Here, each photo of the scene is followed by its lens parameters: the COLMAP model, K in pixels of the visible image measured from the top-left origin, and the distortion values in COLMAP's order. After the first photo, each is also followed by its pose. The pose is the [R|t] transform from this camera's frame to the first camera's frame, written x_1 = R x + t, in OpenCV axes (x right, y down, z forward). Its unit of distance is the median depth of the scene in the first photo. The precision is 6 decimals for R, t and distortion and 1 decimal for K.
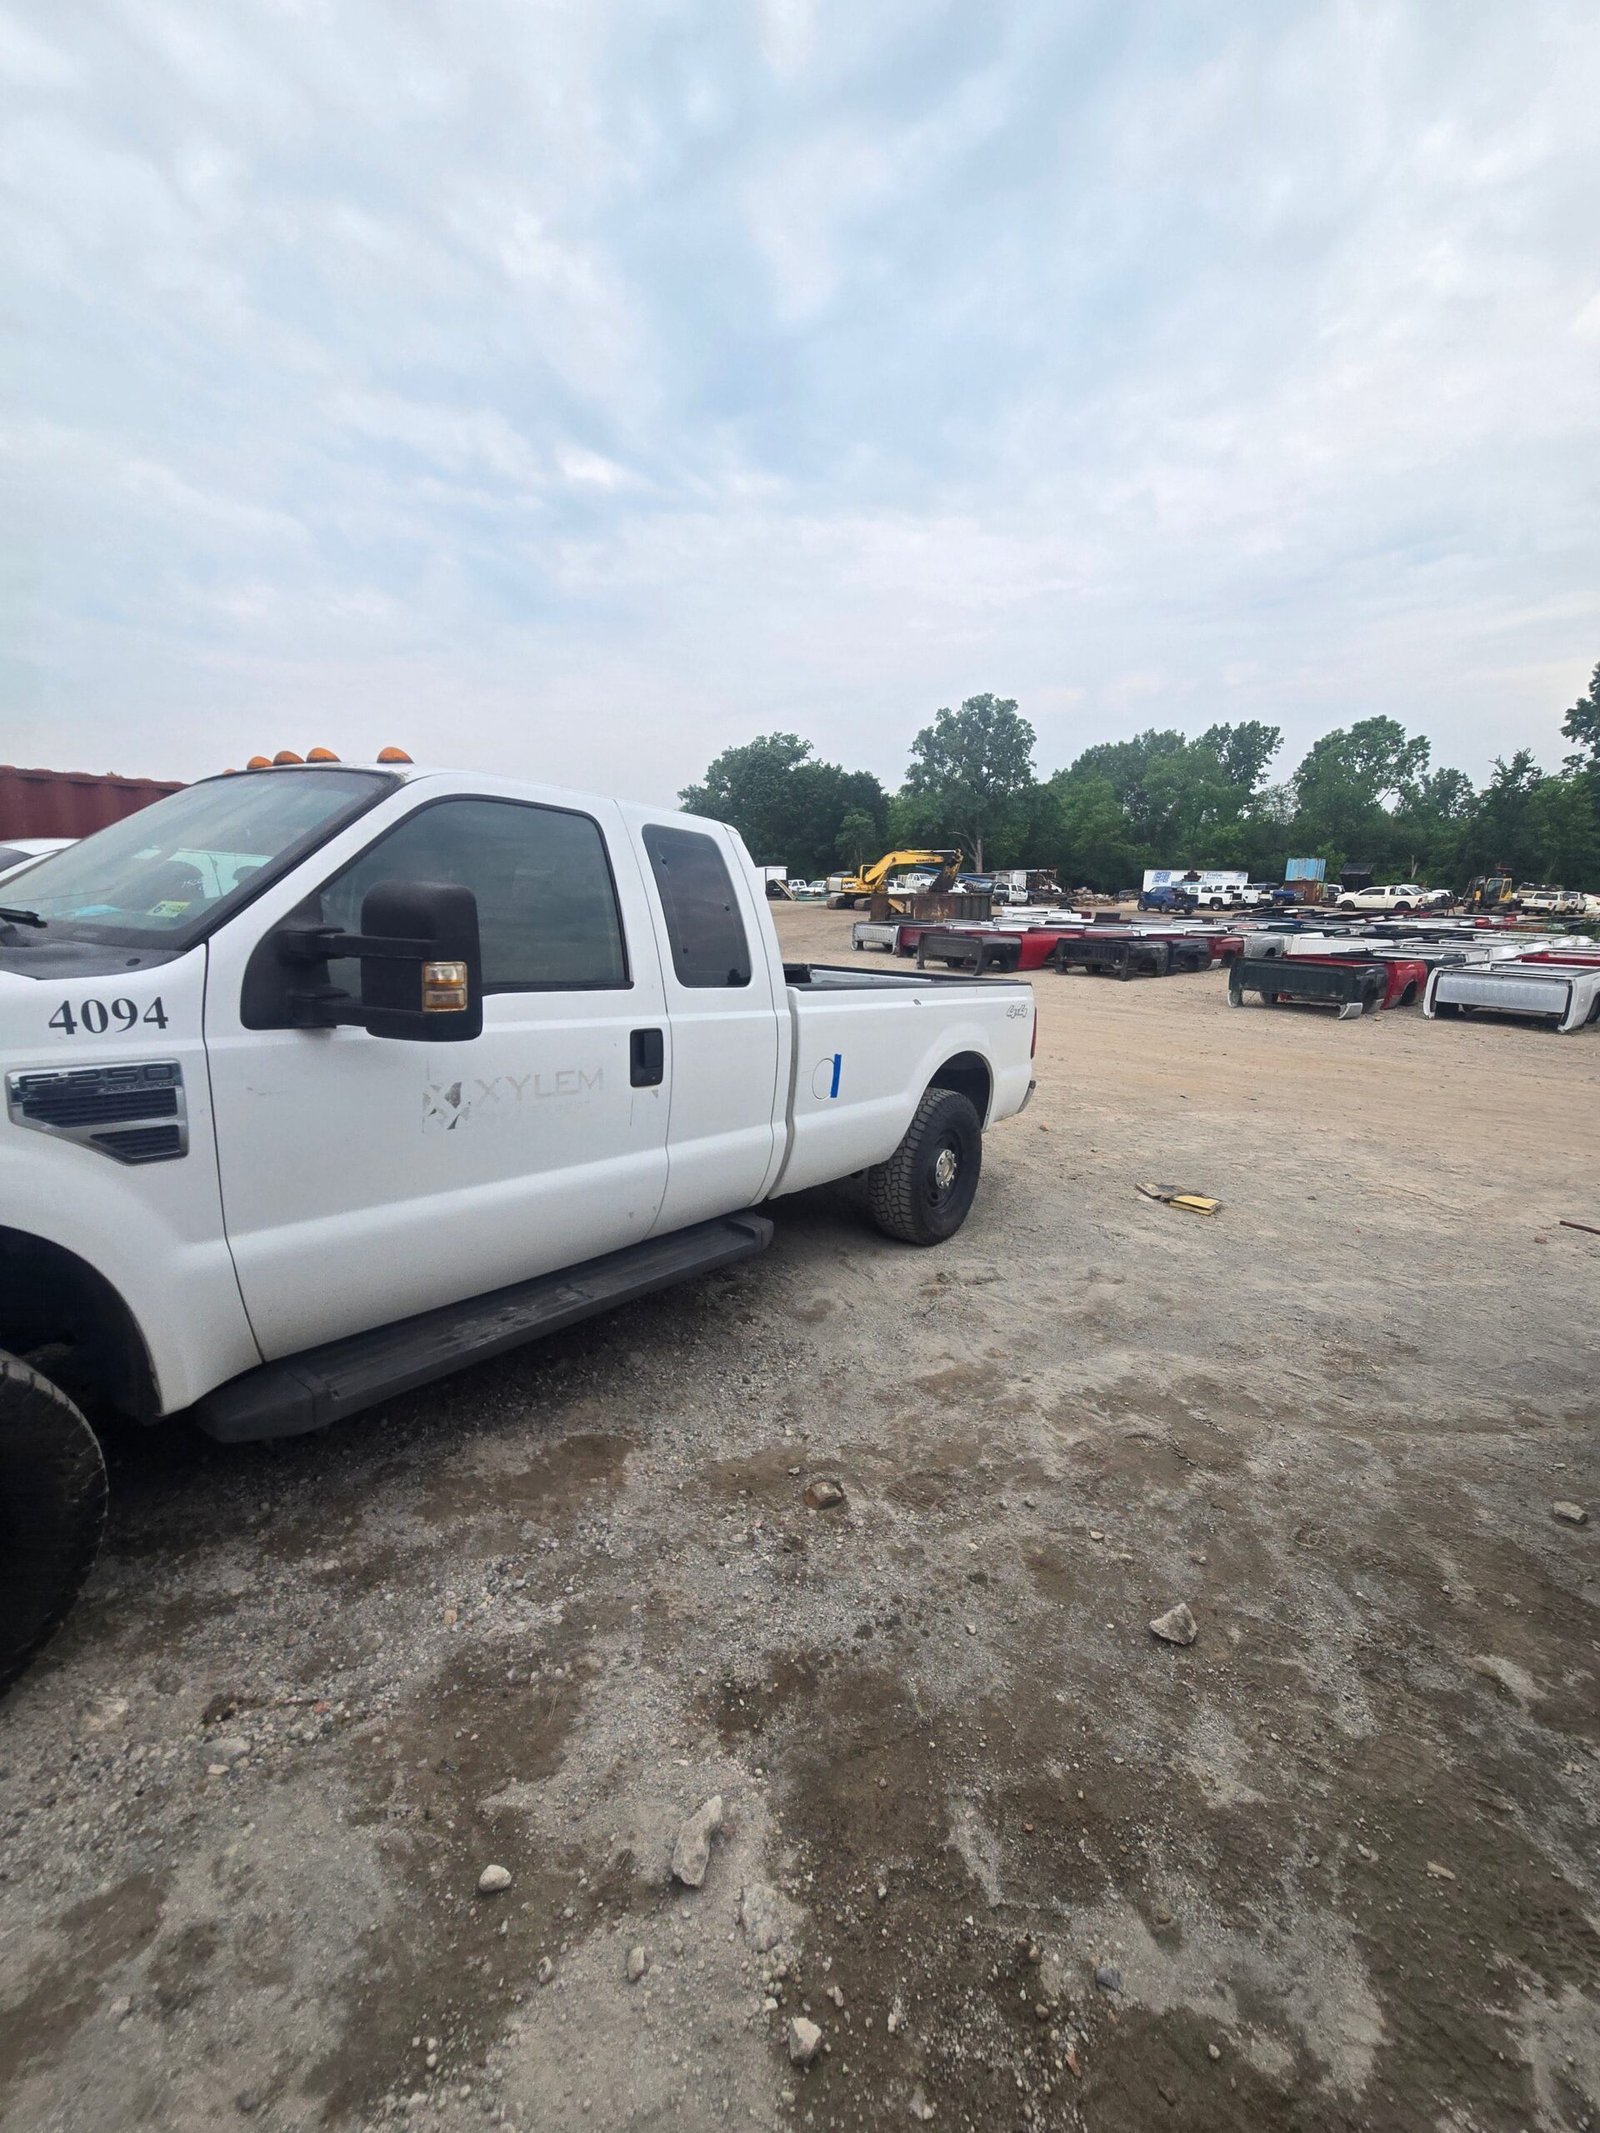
lens RADIAL K [[876.3, 0, 795.2], [0, 876.3, 1068.4], [0, 0, 1]] dist [0.003766, -0.000857]
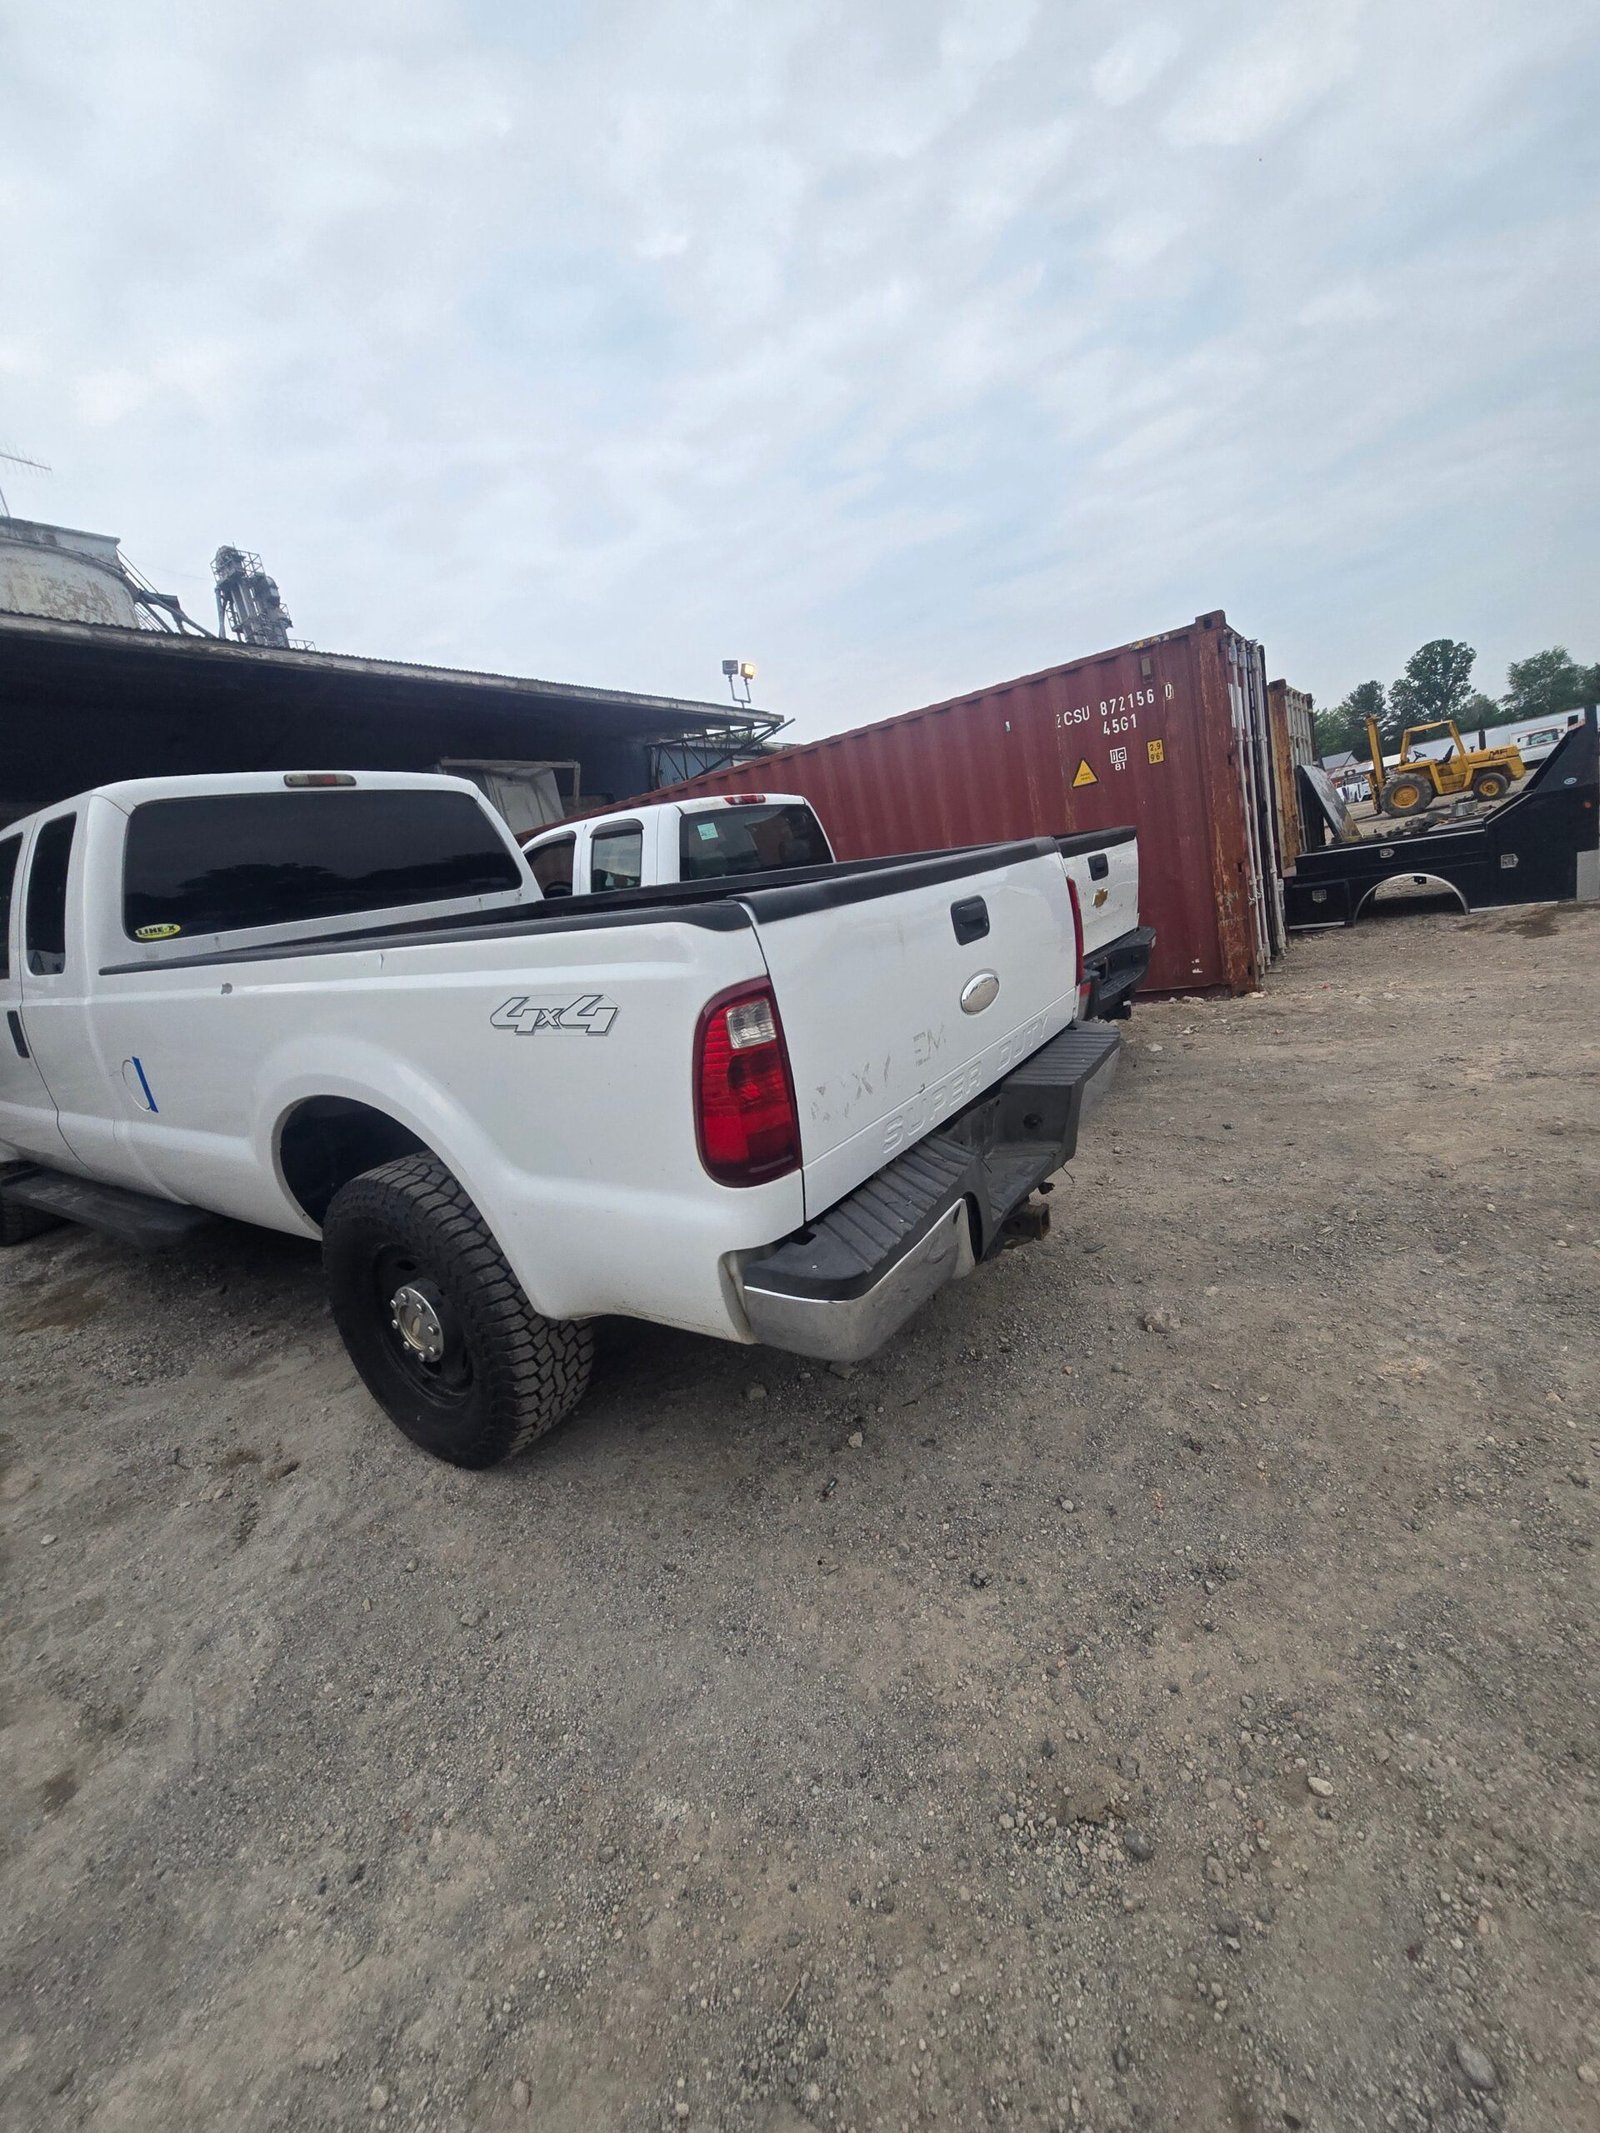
lens RADIAL K [[876.3, 0, 805.0], [0, 876.3, 1072.5], [0, 0, 1]] dist [0.003766, -0.000857]
pose [[0.039260, 0.183066, -0.982316, 0.210848], [-0.011950, 0.983090, 0.182733, -0.038177], [0.999158, 0.004565, 0.040784, 0.397272]]
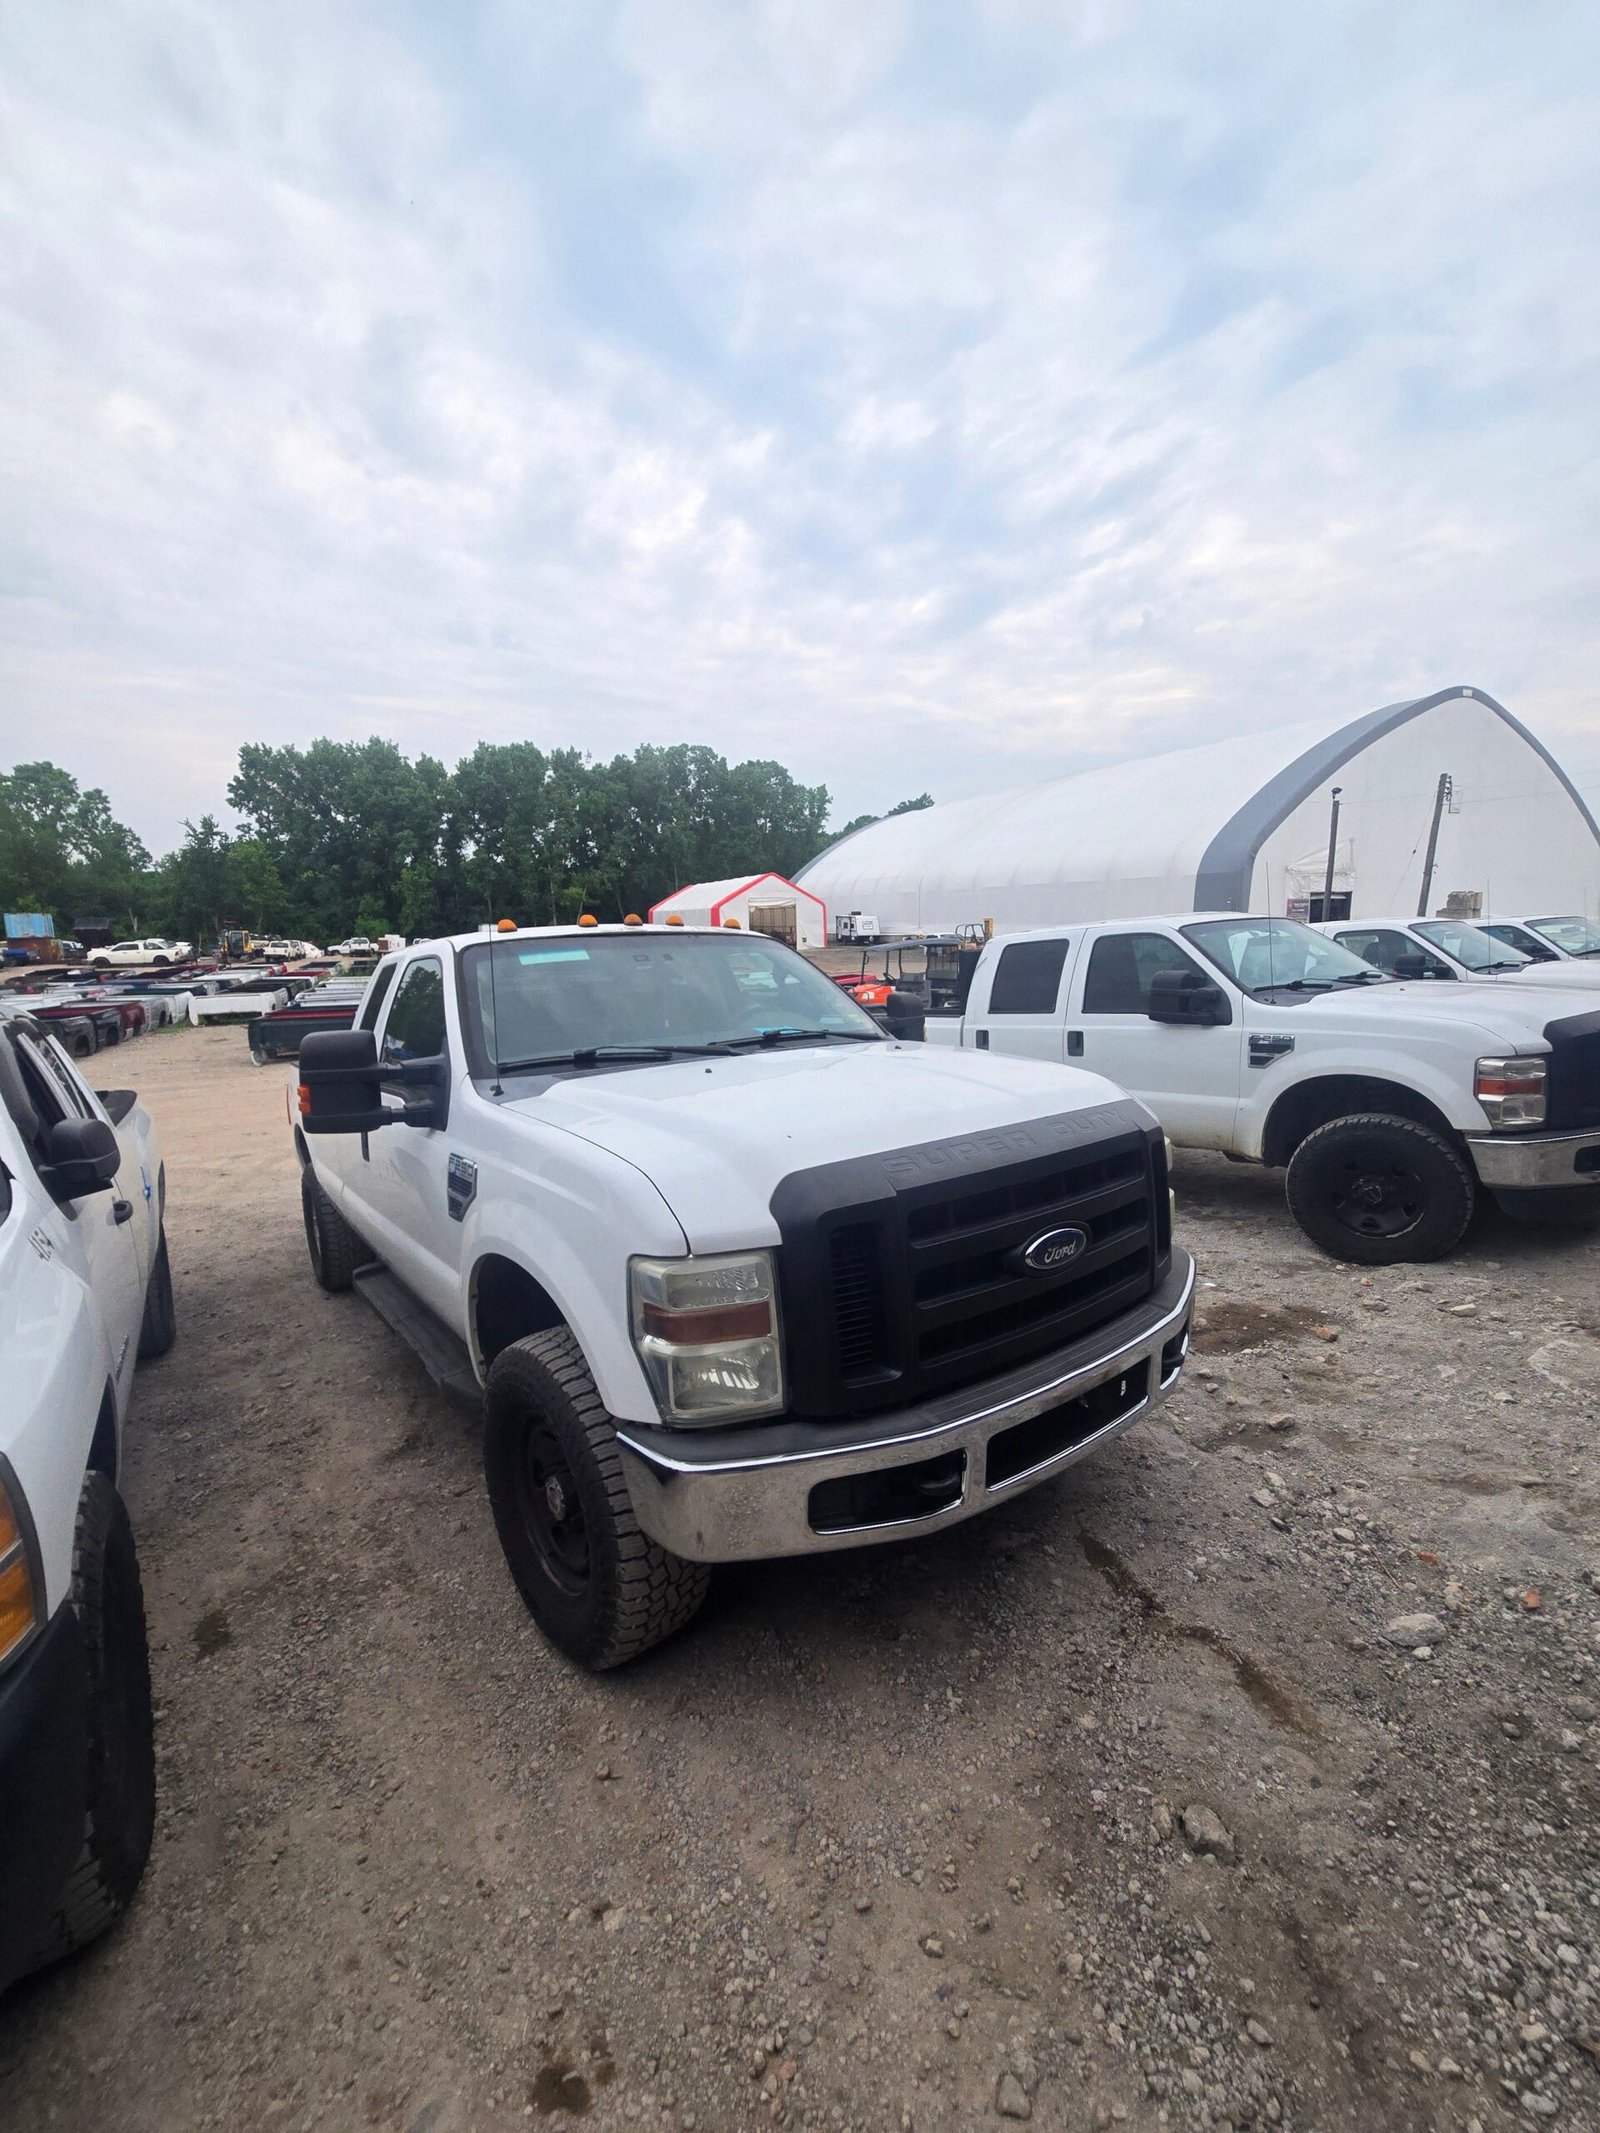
lens RADIAL K [[876.3, 0, 794.0], [0, 876.3, 1075.9], [0, 0, 1]] dist [0.003766, -0.000857]
pose [[0.286775, -0.180700, 0.940802, -0.354484], [0.224265, 0.967424, 0.117453, -0.043853], [-0.931378, 0.177307, 0.317958, 0.072110]]
